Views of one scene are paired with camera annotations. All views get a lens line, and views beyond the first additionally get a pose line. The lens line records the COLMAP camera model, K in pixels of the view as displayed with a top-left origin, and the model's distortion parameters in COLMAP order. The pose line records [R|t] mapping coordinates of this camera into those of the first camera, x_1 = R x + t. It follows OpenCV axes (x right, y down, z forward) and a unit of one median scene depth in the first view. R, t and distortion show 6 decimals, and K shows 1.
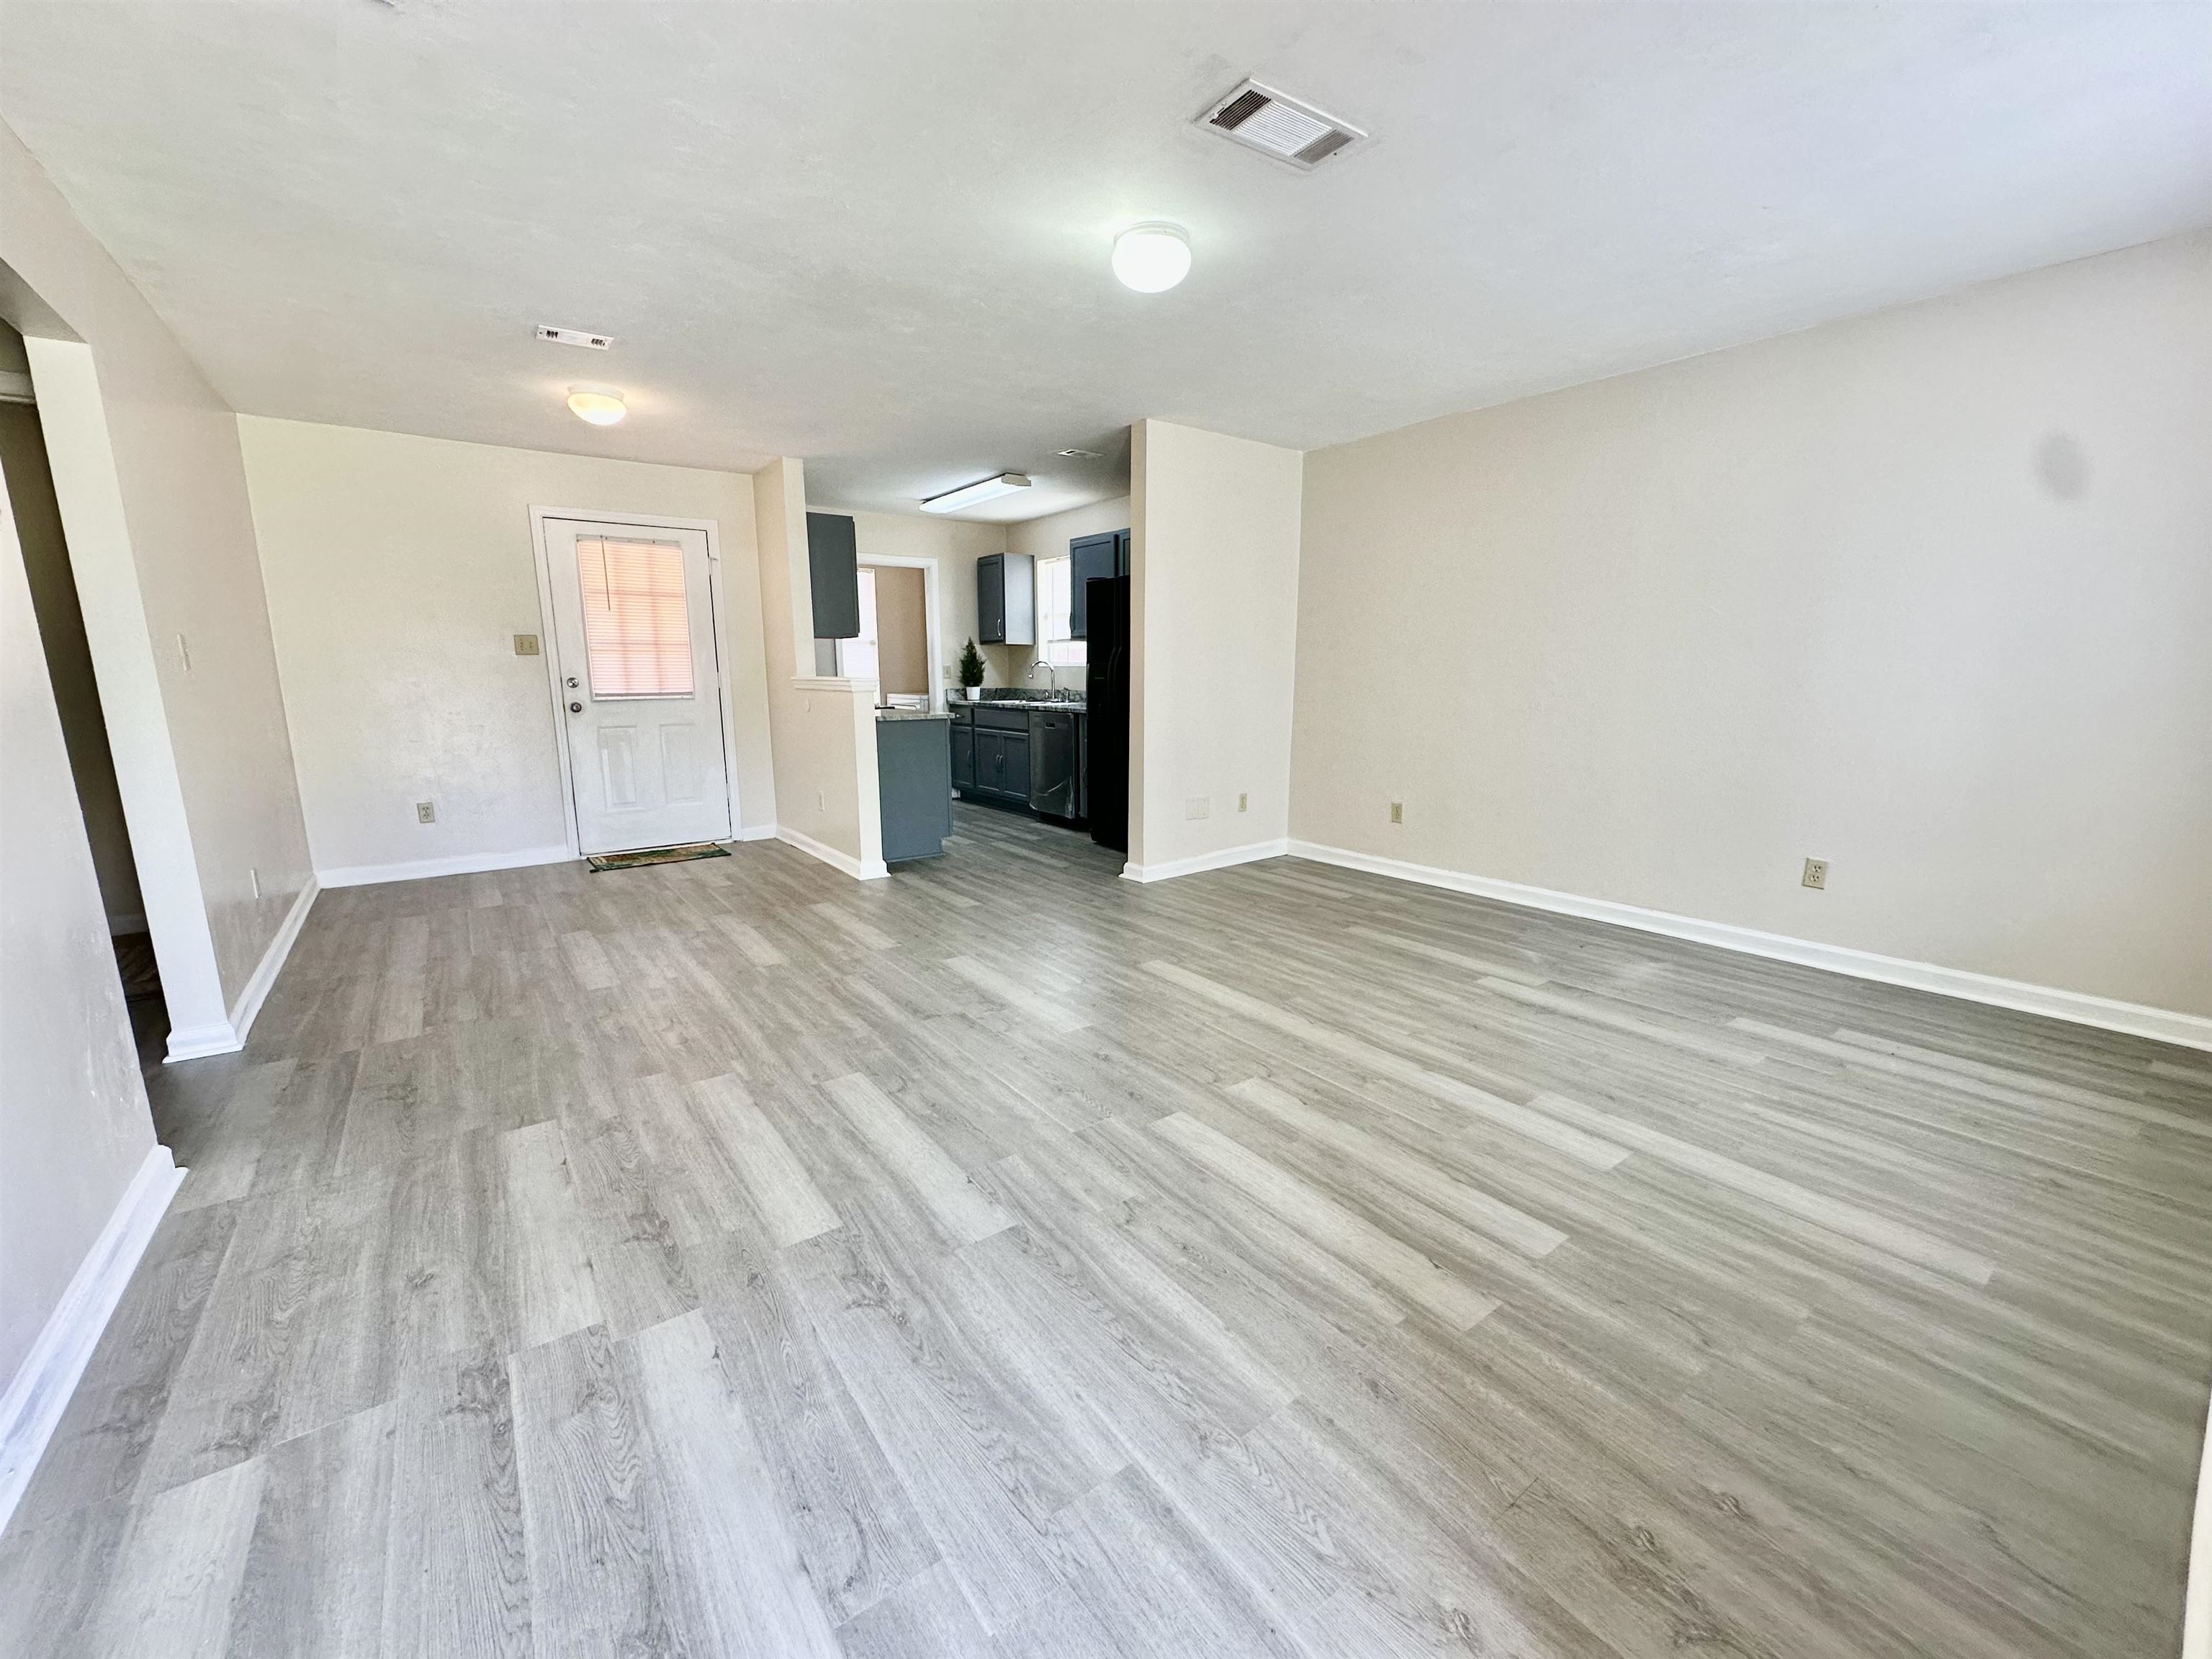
lens RADIAL K [[886.6, 0, 1106.0], [0, 886.6, 829.5], [0, 0, 1]] dist [-0.001362, -0.000054]
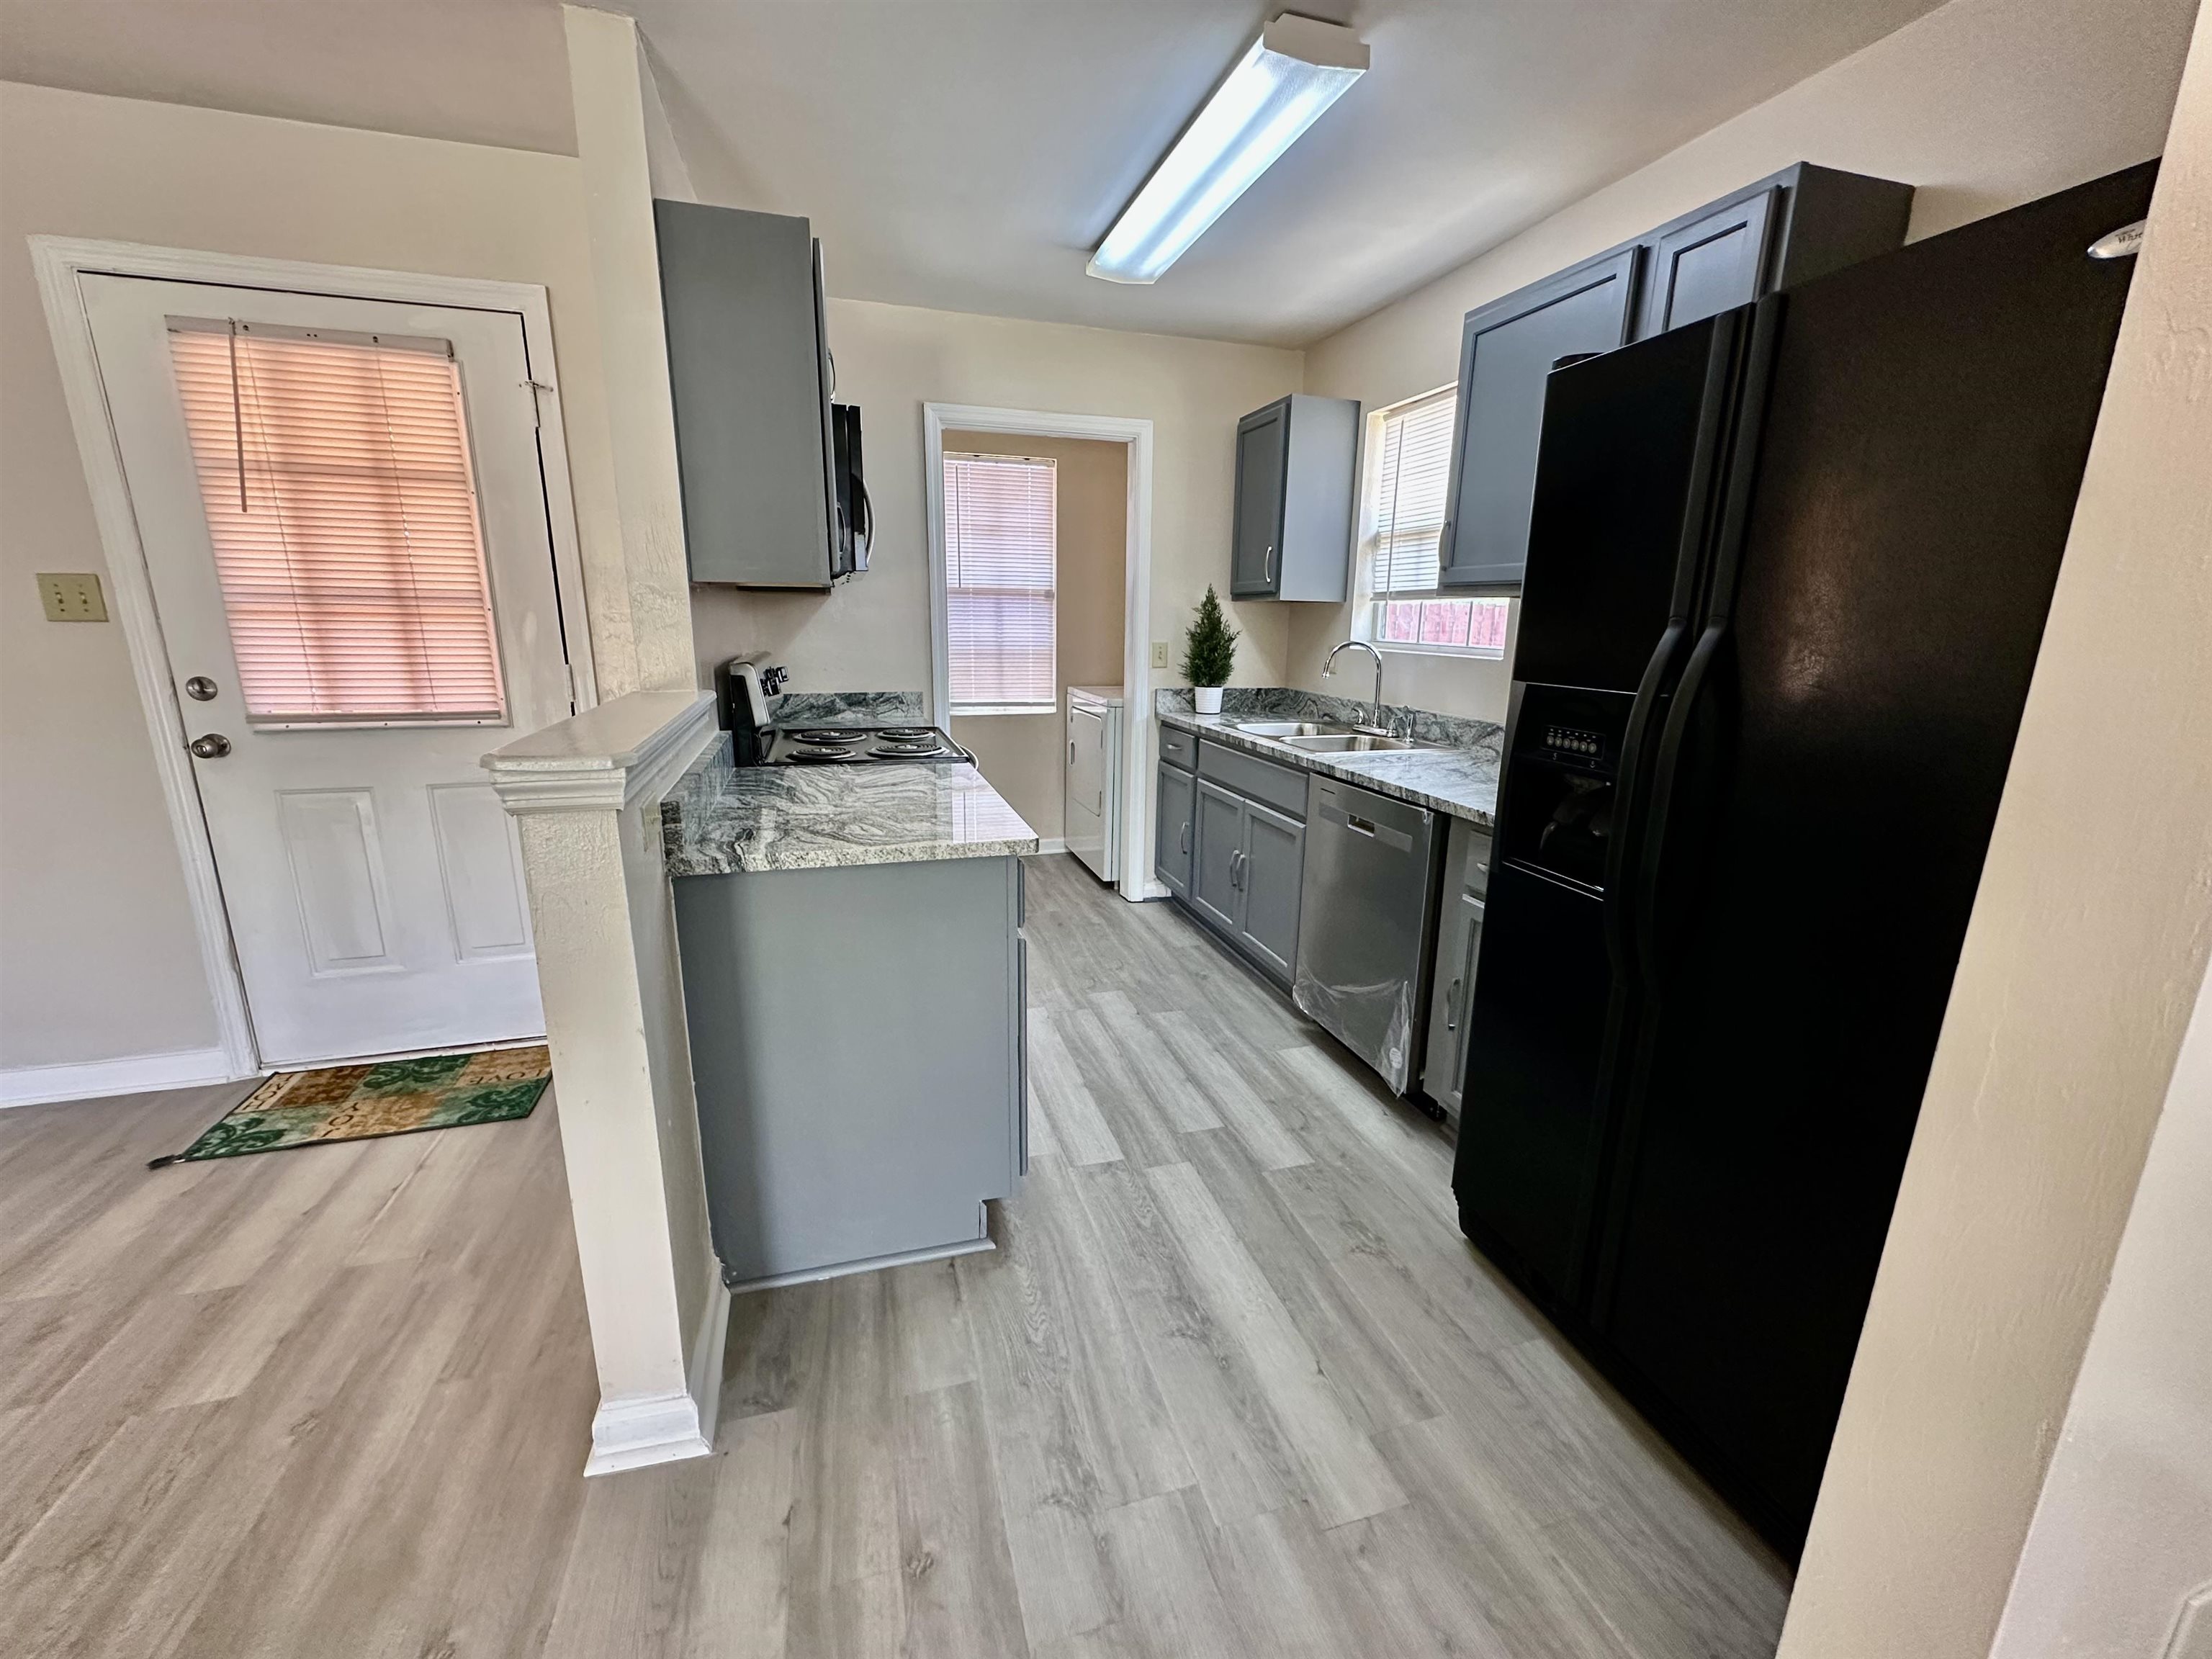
lens RADIAL K [[879.4, 0, 1102.2], [0, 879.4, 821.2], [0, 0, 1]] dist [-0.001727, -0.000105]
pose [[0.938547, 0.092167, -0.332619, -0.038292], [-0.076691, 0.995285, 0.059388, -0.118961], [0.336524, -0.030229, 0.941189, 0.554755]]
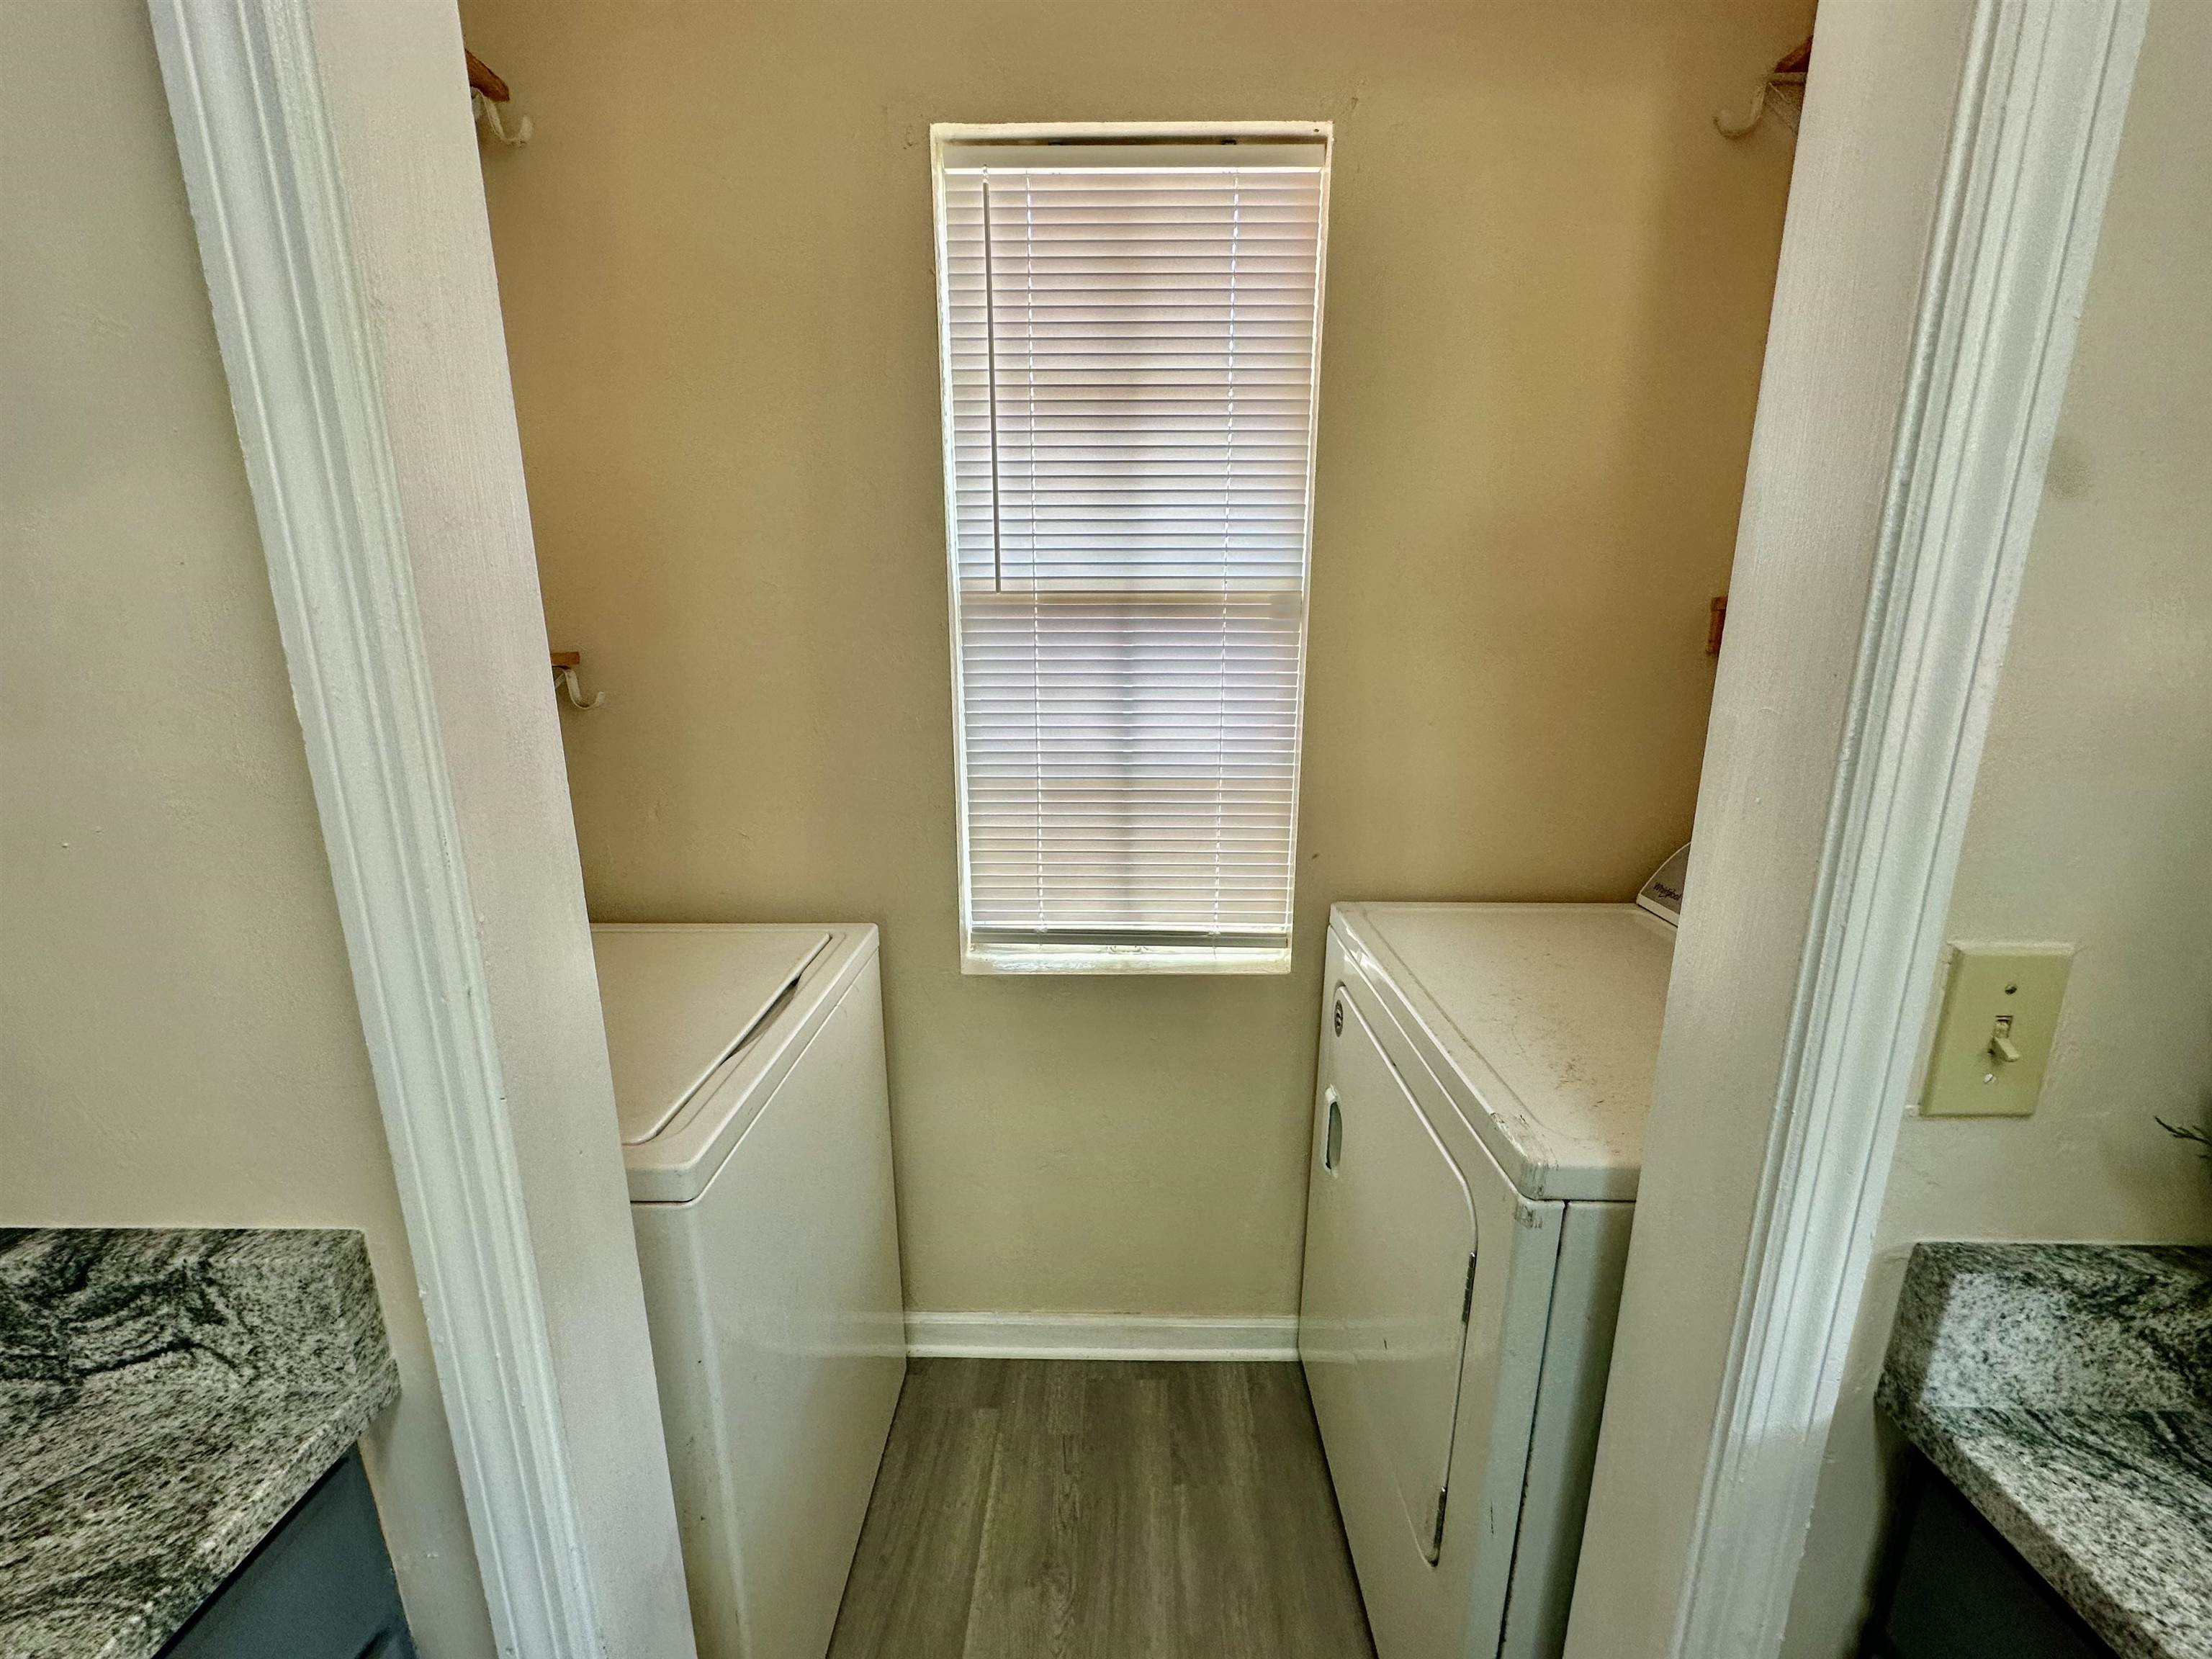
lens RADIAL K [[886.6, 0, 1106.0], [0, 886.6, 829.5], [0, 0, 1]] dist [-0.001362, -0.000054]
pose [[0.793065, 0.146941, -0.591148, -0.210030], [-0.118889, 0.989144, 0.086374, -0.205228], [0.597423, 0.001781, 0.801925, 0.964653]]
